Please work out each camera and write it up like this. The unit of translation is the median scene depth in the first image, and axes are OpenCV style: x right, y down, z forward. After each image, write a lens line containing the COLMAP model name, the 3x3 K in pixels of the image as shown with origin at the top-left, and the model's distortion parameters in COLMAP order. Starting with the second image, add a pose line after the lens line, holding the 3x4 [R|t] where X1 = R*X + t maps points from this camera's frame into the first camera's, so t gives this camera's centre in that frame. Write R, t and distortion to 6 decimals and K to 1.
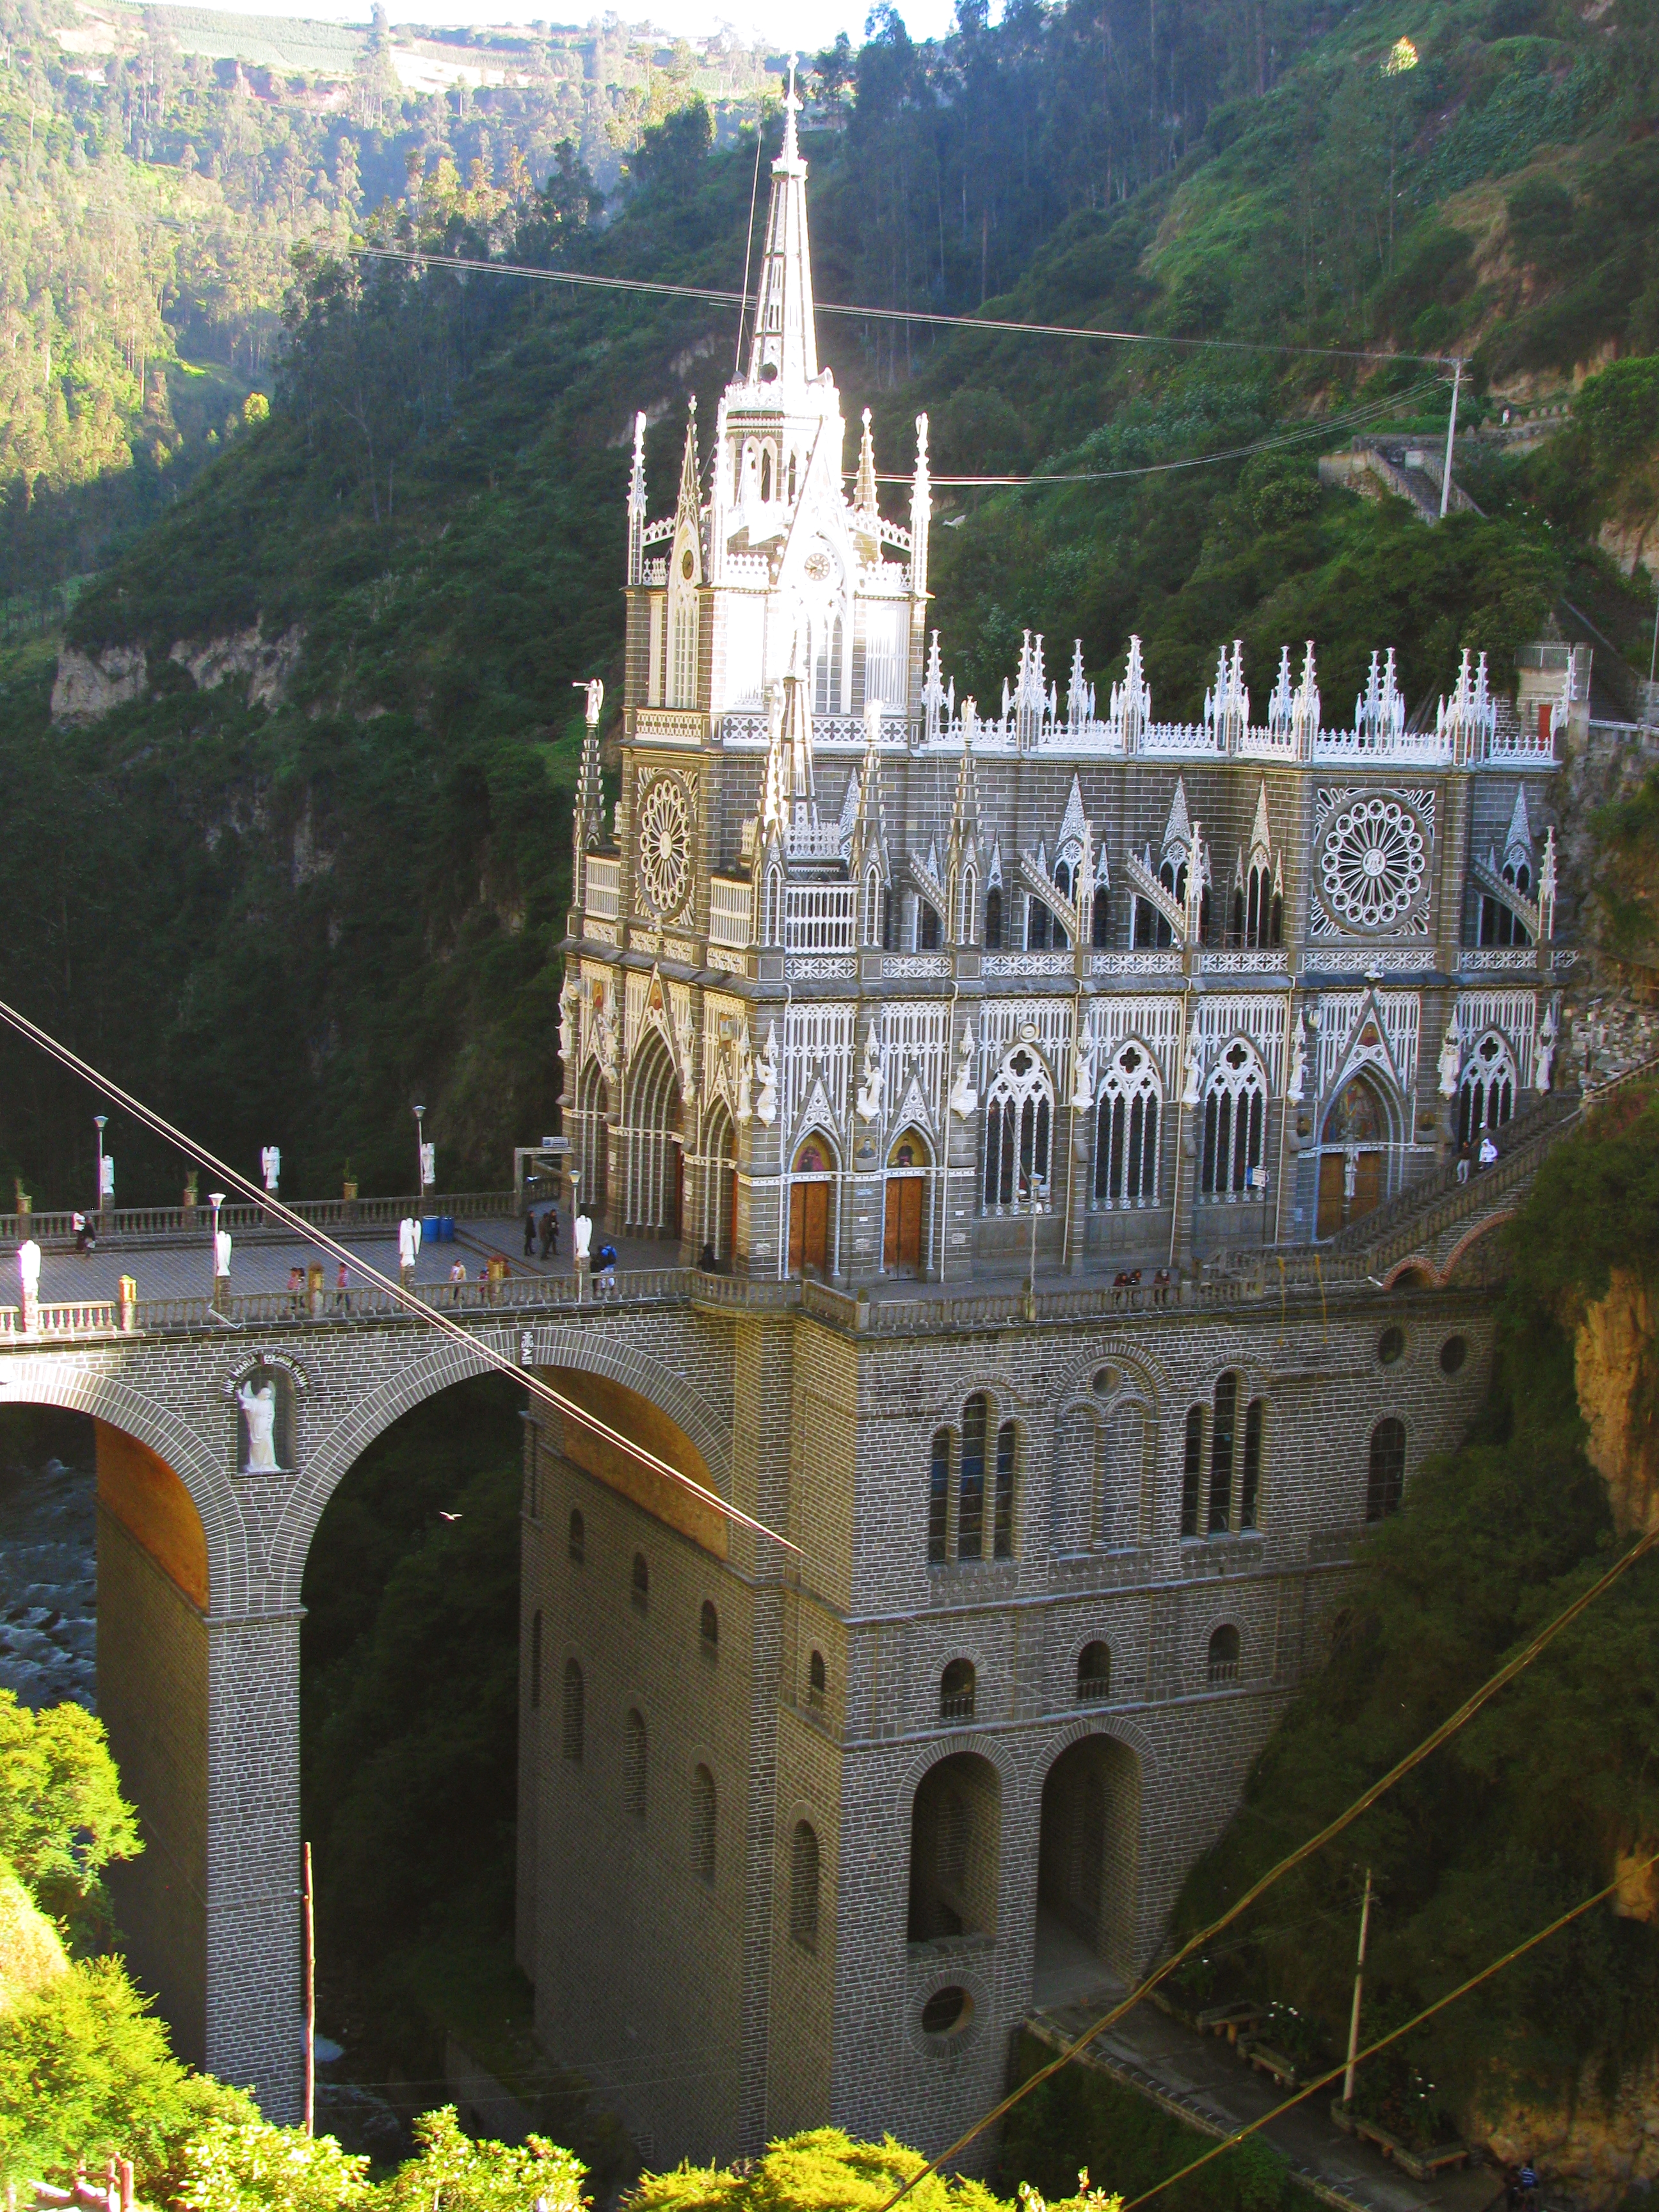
lens RADIAL K [[3067.9, 0, 829.5], [0, 3067.9, 1106.0], [0, 0, 1]] dist [-0.151151, 0.383570]
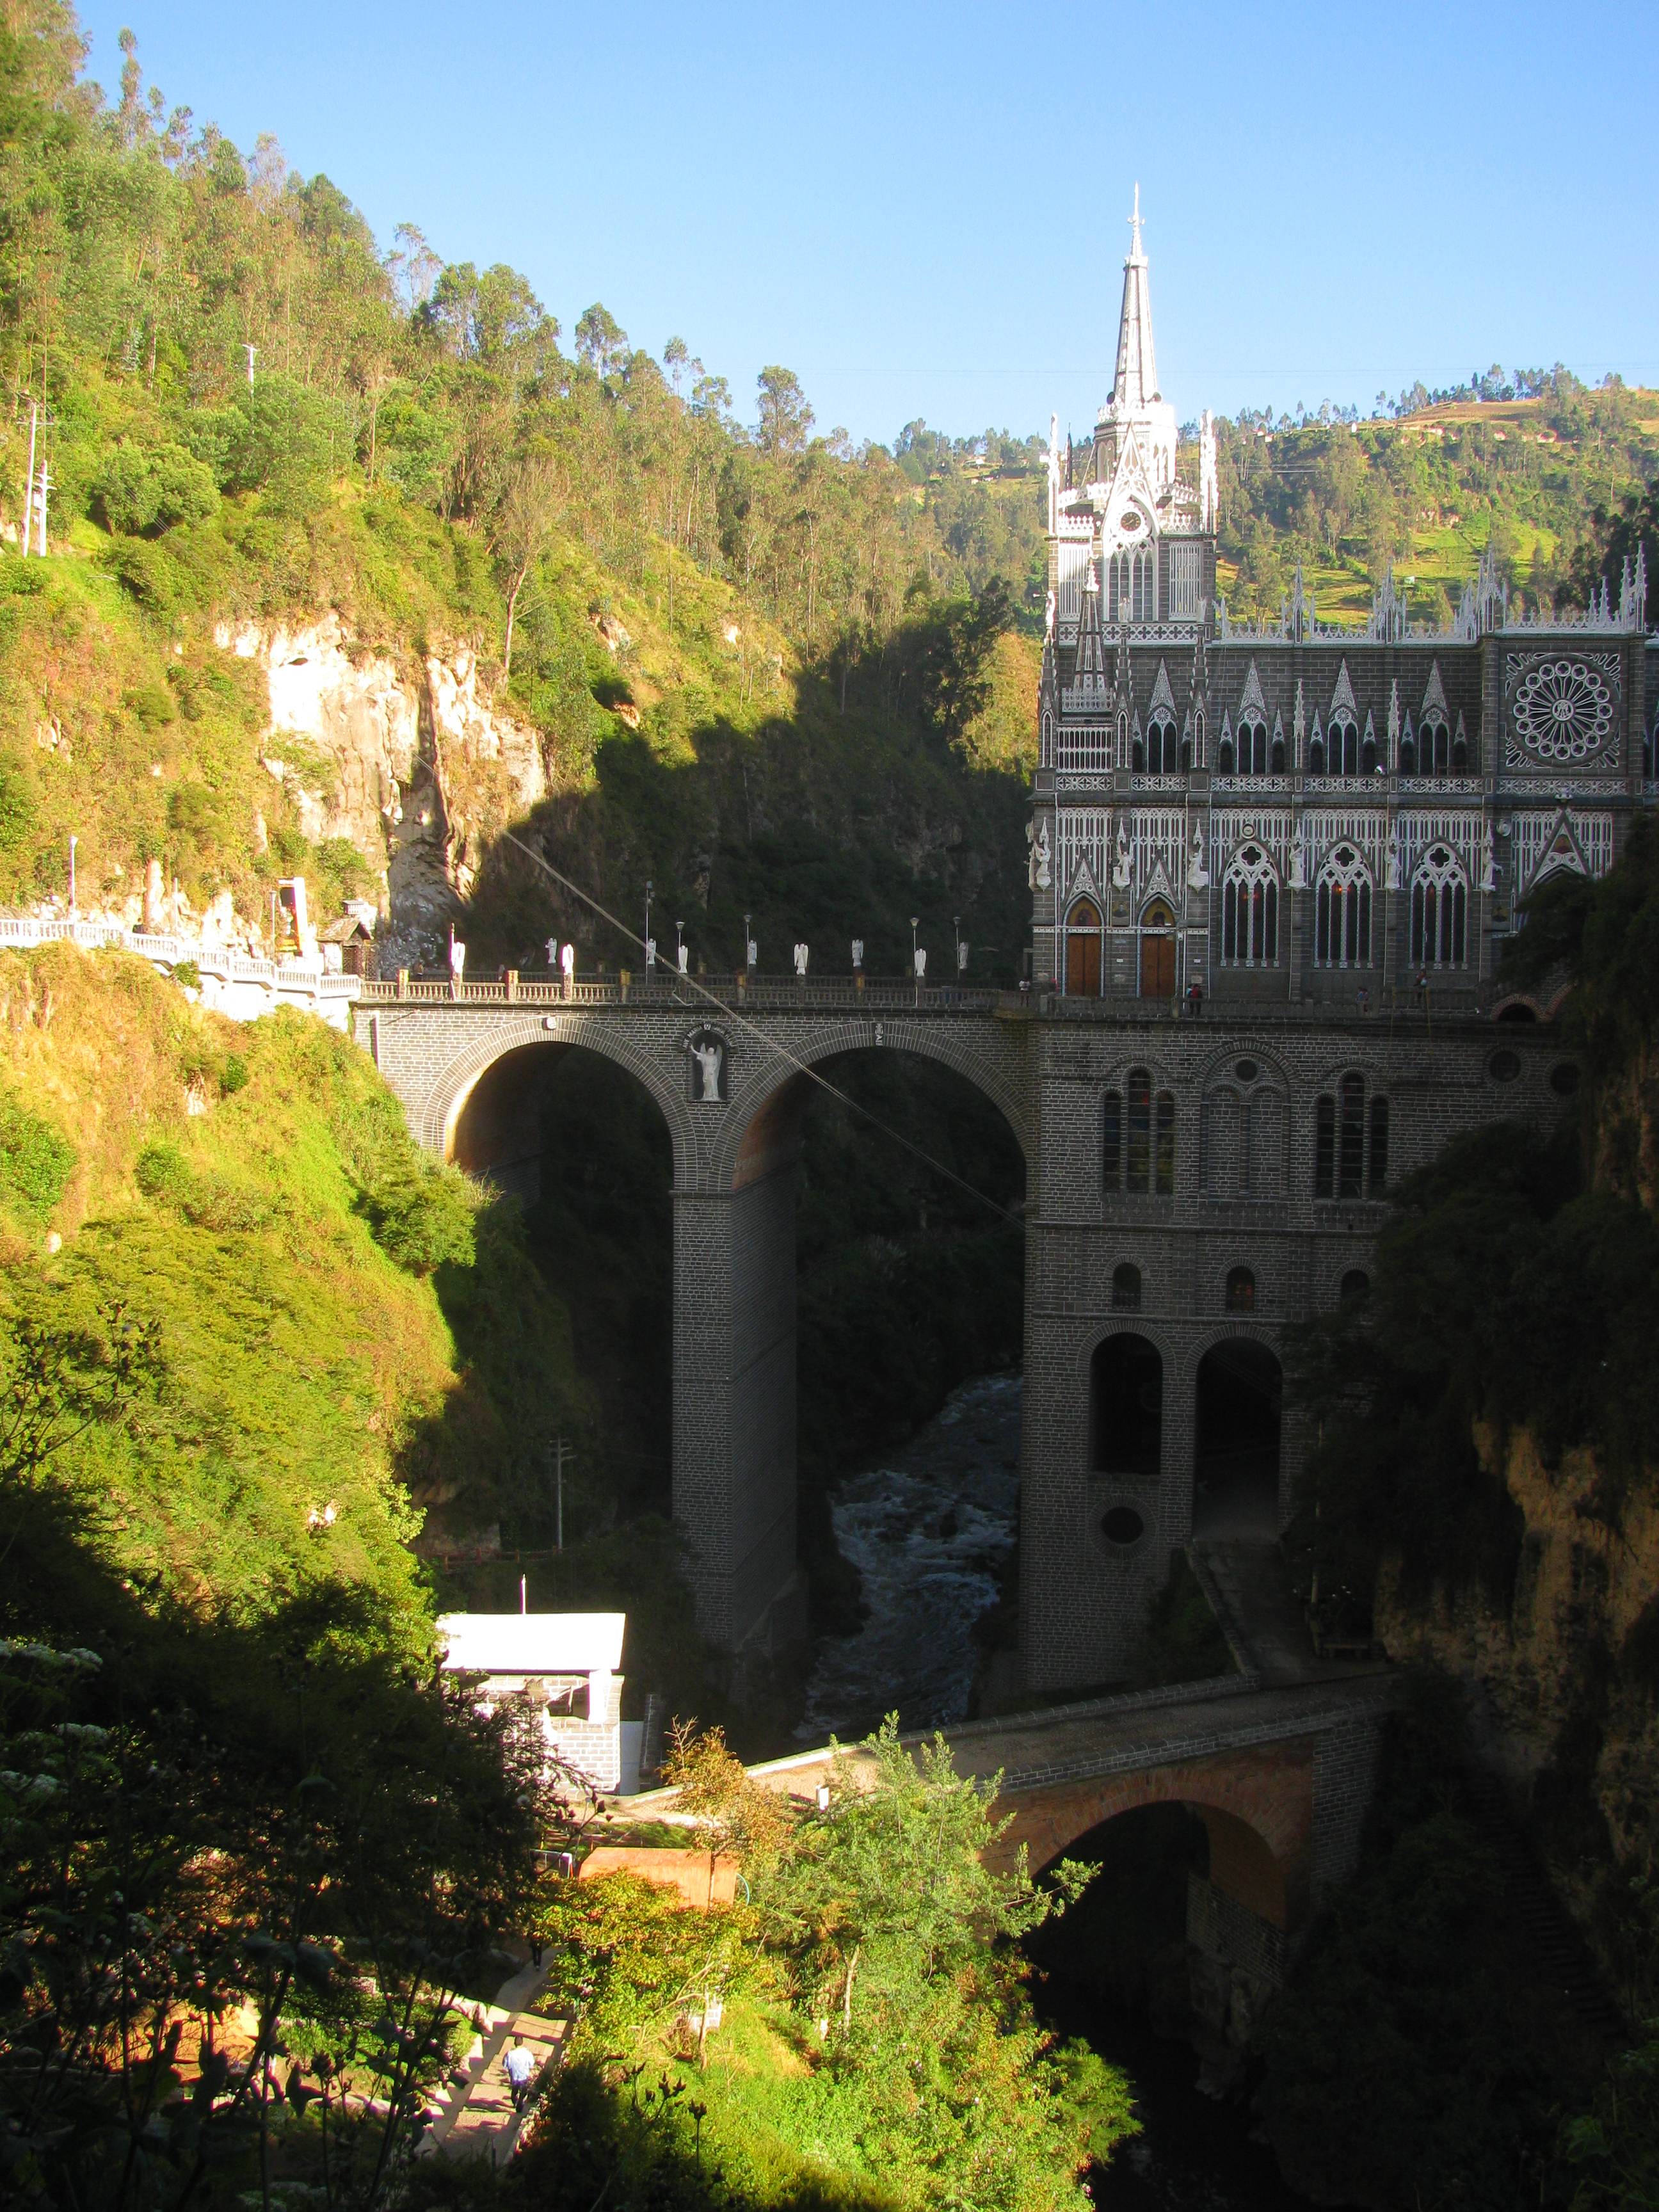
lens RADIAL K [[2266.1, 0, 829.5], [0, 2266.1, 1106.0], [0, 0, 1]] dist [-0.219871, 0.240177]
pose [[0.797025, 0.026127, -0.603381, 0.527284], [-0.061871, 0.997340, -0.038542, 0.150184], [0.600769, 0.068051, 0.796521, 0.089482]]
